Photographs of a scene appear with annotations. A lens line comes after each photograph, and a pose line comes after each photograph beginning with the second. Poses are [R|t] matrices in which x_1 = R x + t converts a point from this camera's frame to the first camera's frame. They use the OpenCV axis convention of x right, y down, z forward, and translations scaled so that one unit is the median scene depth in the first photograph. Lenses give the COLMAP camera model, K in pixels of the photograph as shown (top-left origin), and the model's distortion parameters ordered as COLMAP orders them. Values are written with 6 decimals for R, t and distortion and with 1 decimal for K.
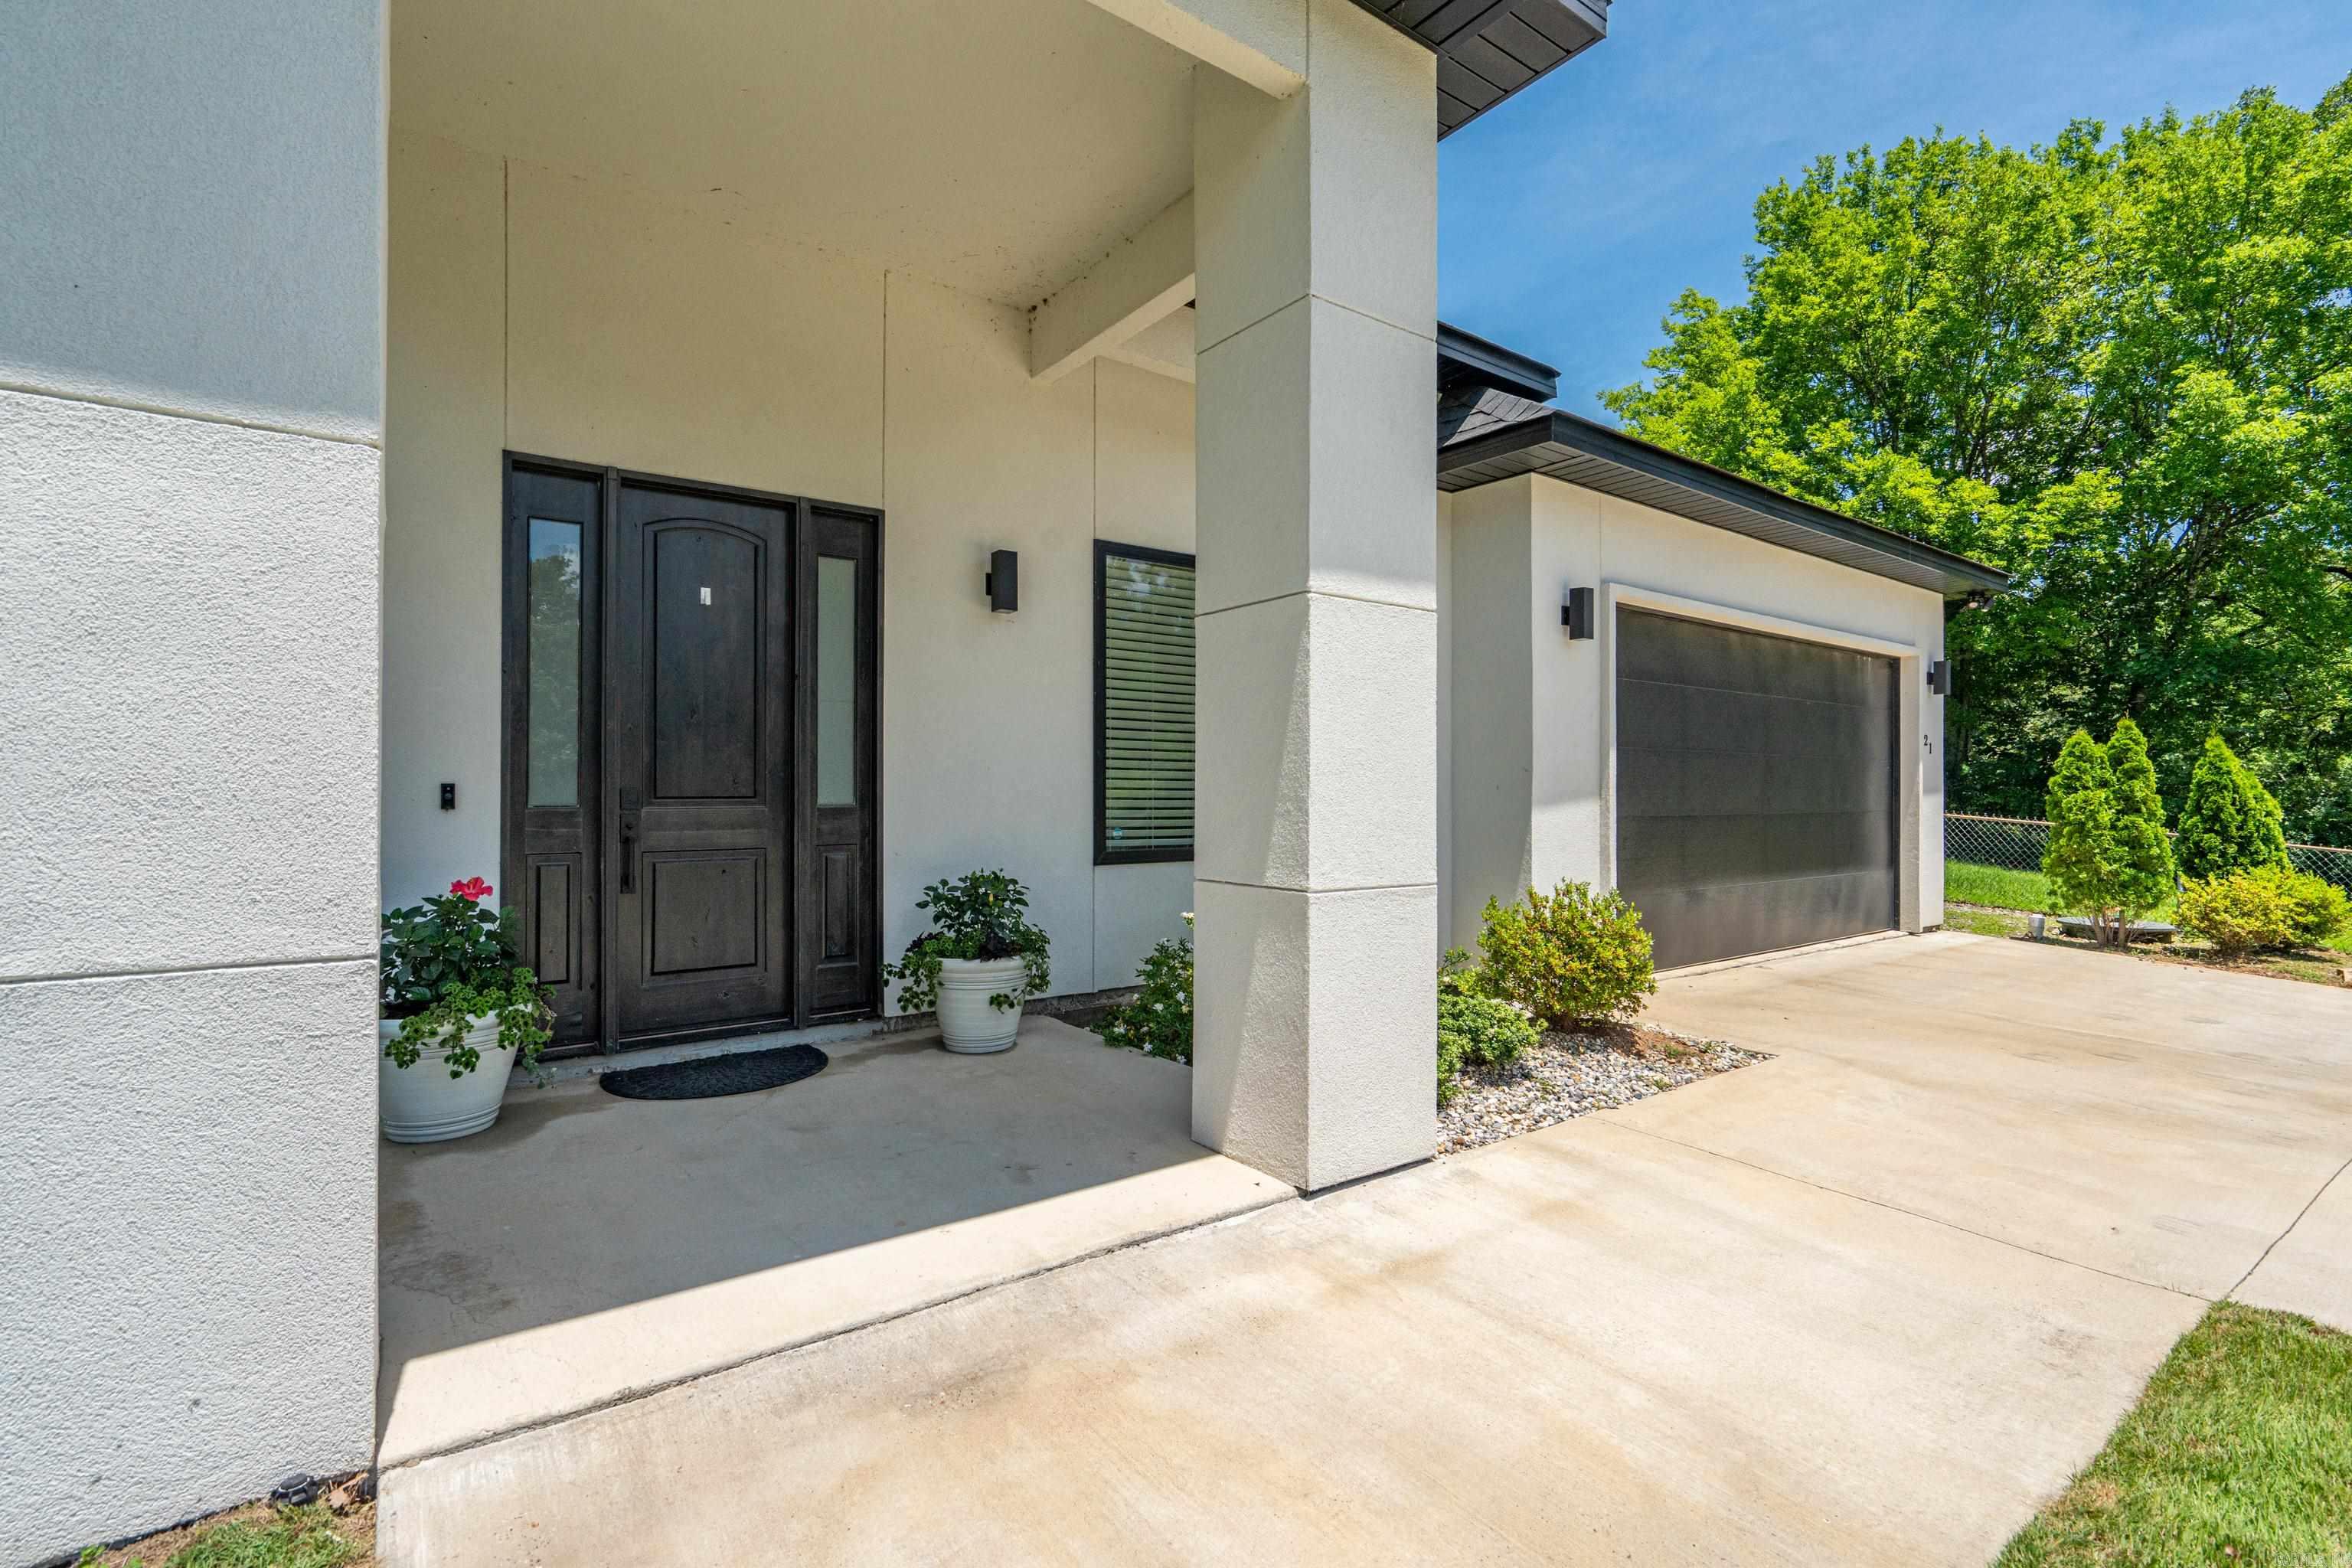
lens RADIAL K [[1067.5, 0, 1172.8], [0, 1067.5, 784.9], [0, 0, 1]] dist [-0.003785, 0.001238]
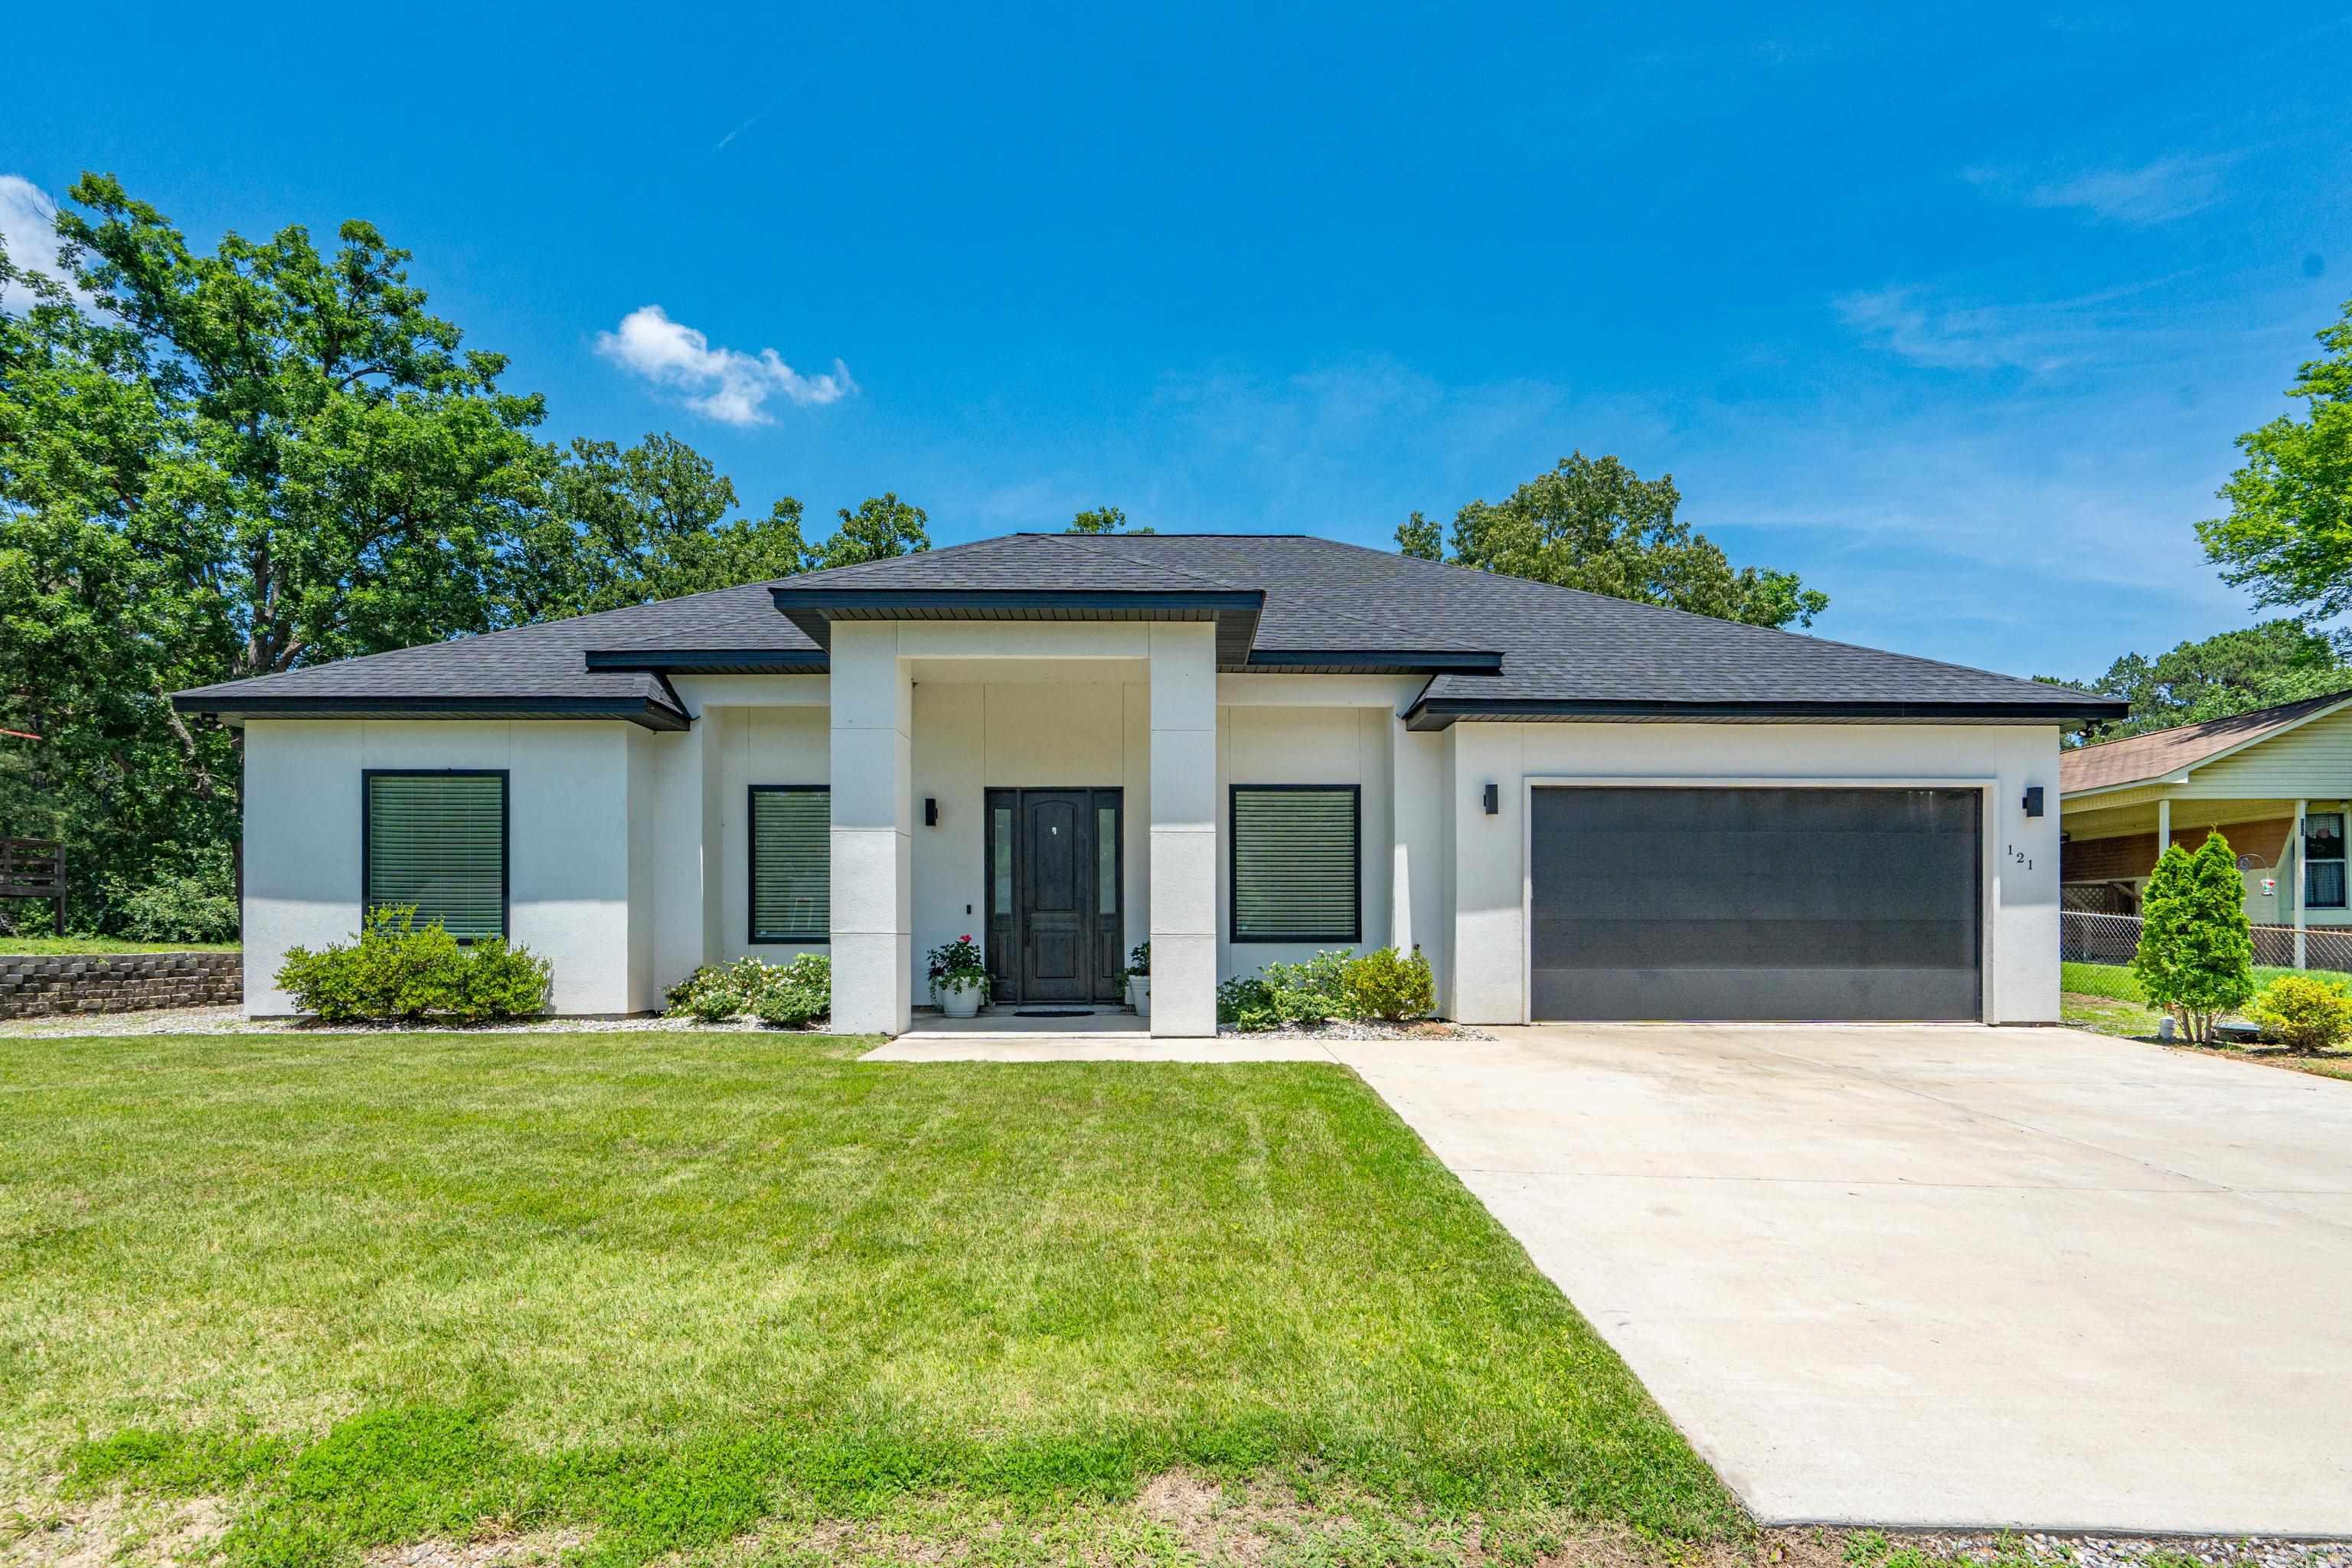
lens RADIAL K [[1138.6, 0, 1187.4], [0, 1138.6, 942.9], [0, 0, 1]] dist [-0.005305, 0.003480]
pose [[0.813048, 0.002191, -0.582192, 0.934710], [0.006225, 0.999903, 0.012456, 0.038751], [0.582163, -0.013752, 0.812956, -0.684433]]
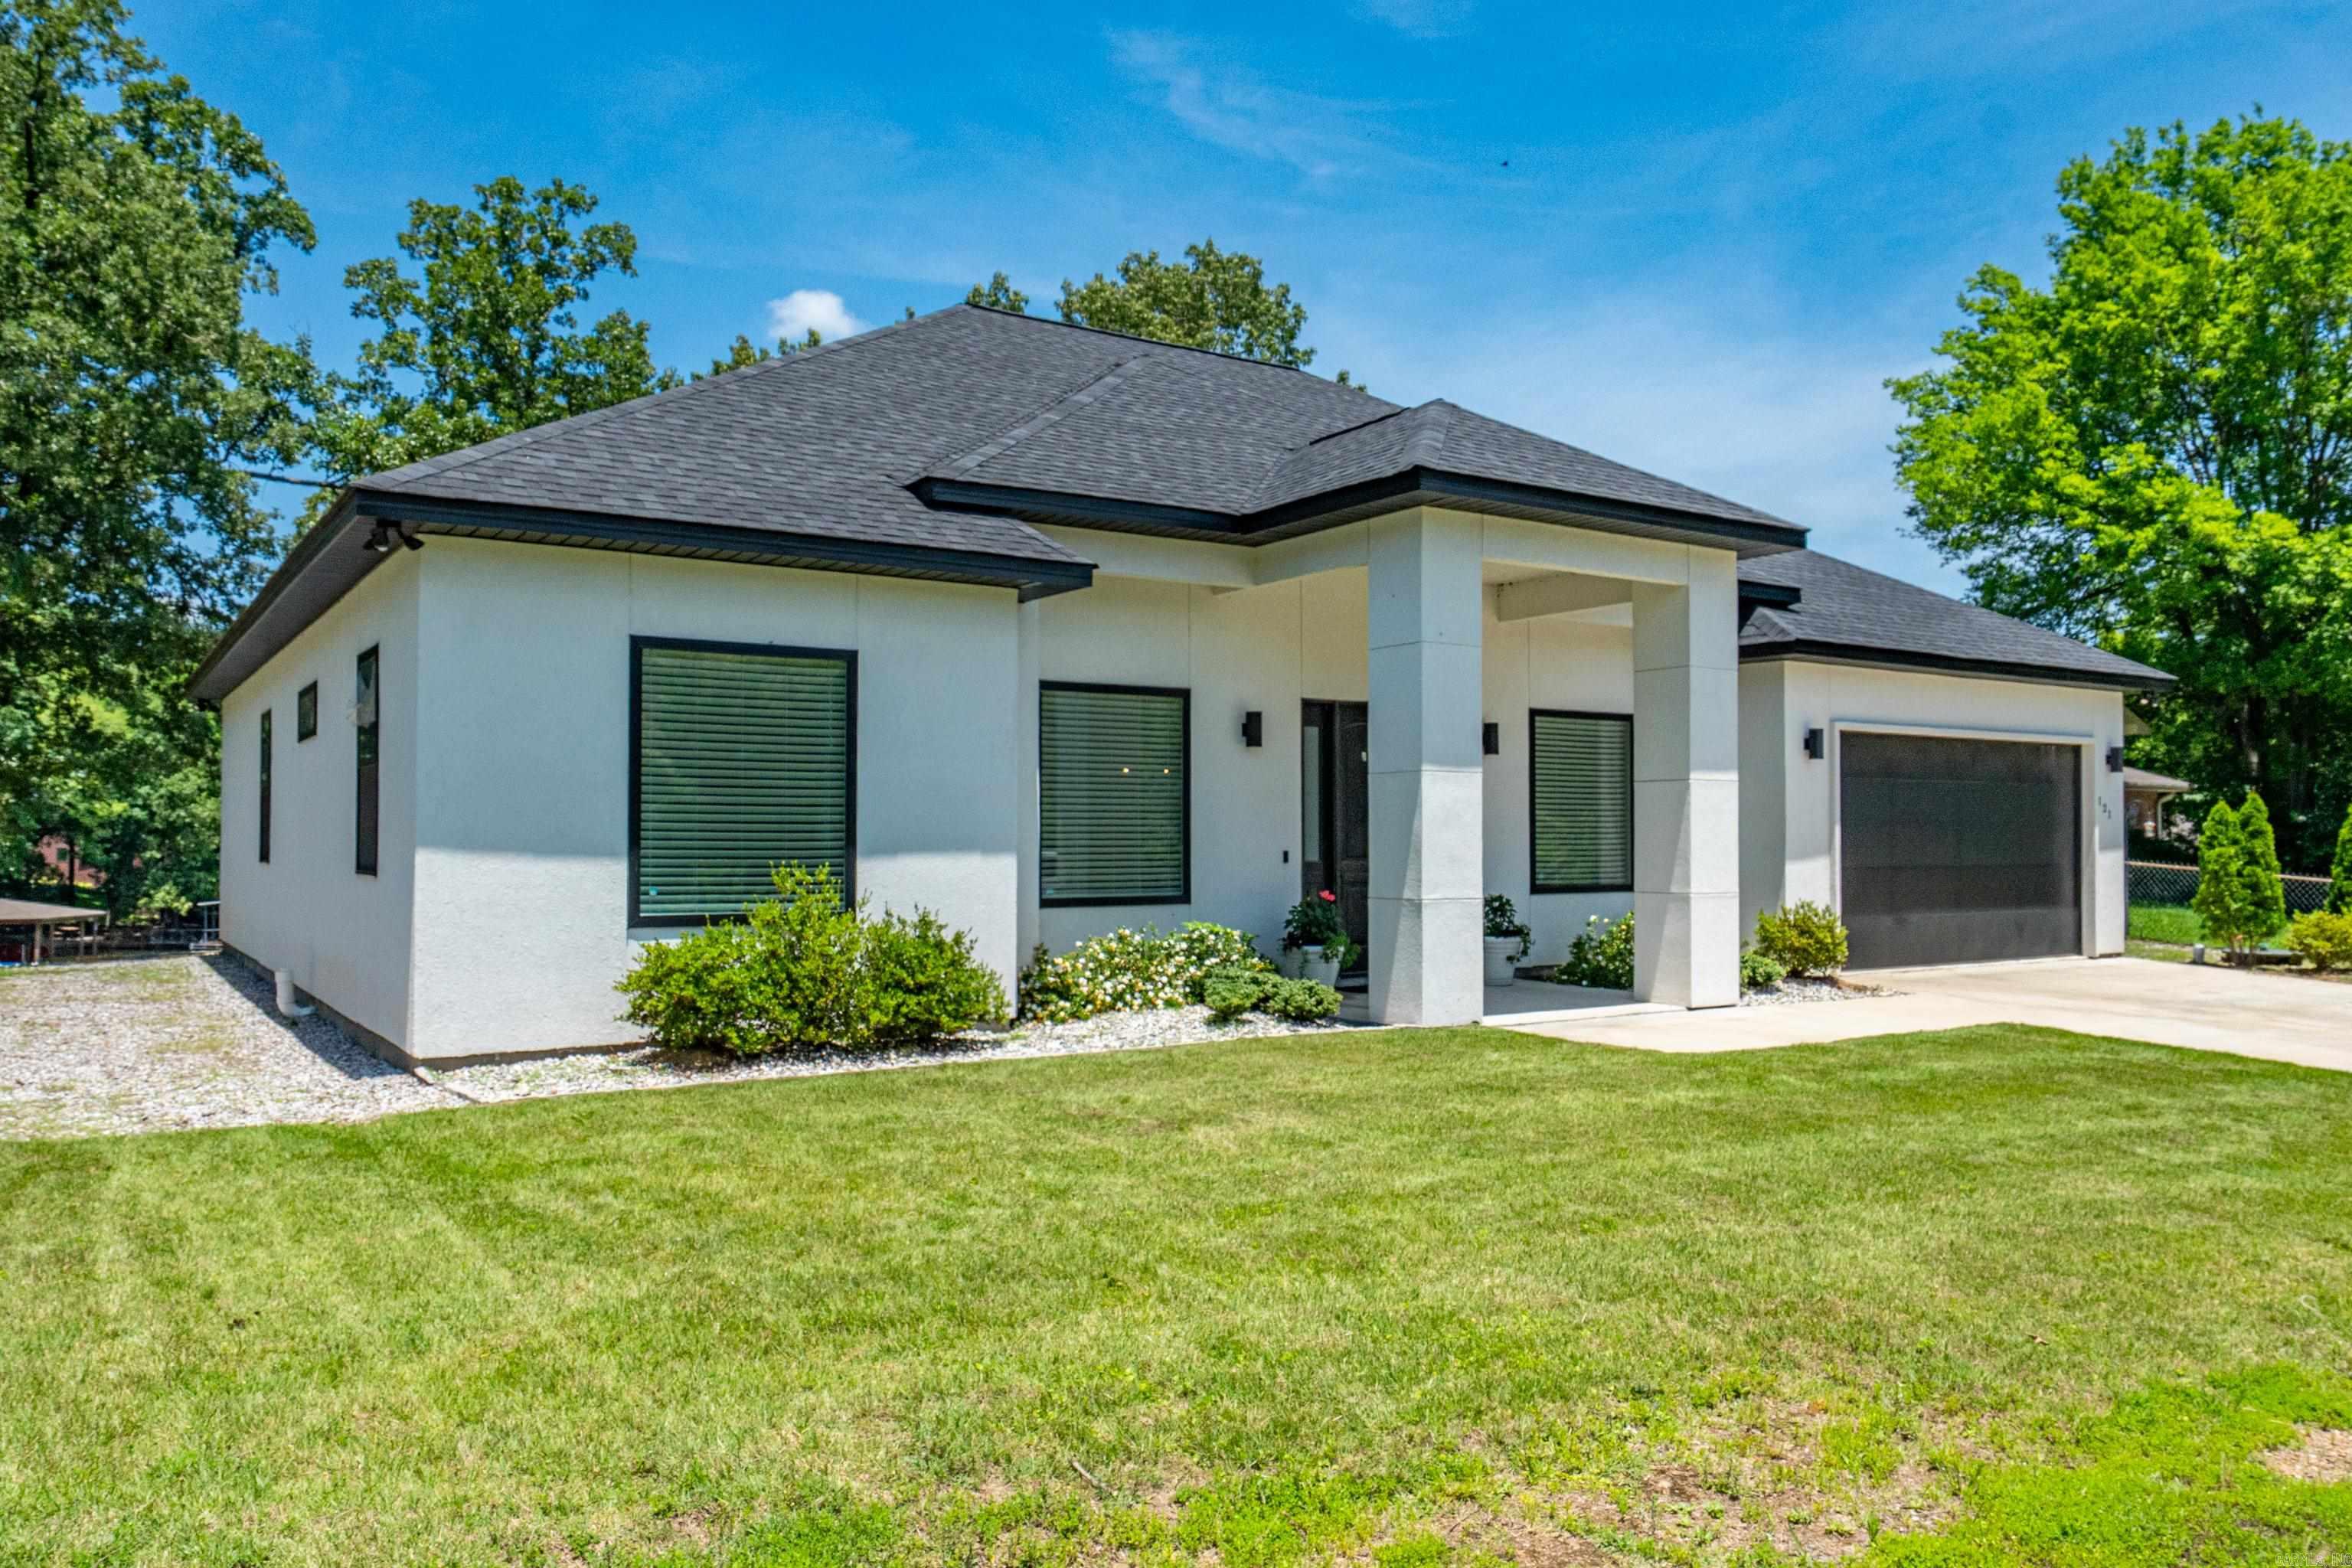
lens RADIAL K [[1697.7, 0, 1173.0], [0, 1697.7, 786.6], [0, 0, 1]] dist [-0.011673, 0.014281]
pose [[0.999038, -0.001159, -0.043830, -0.439723], [0.000340, 0.999825, -0.018693, -0.039769], [0.043844, 0.018660, 0.998864, -1.474315]]
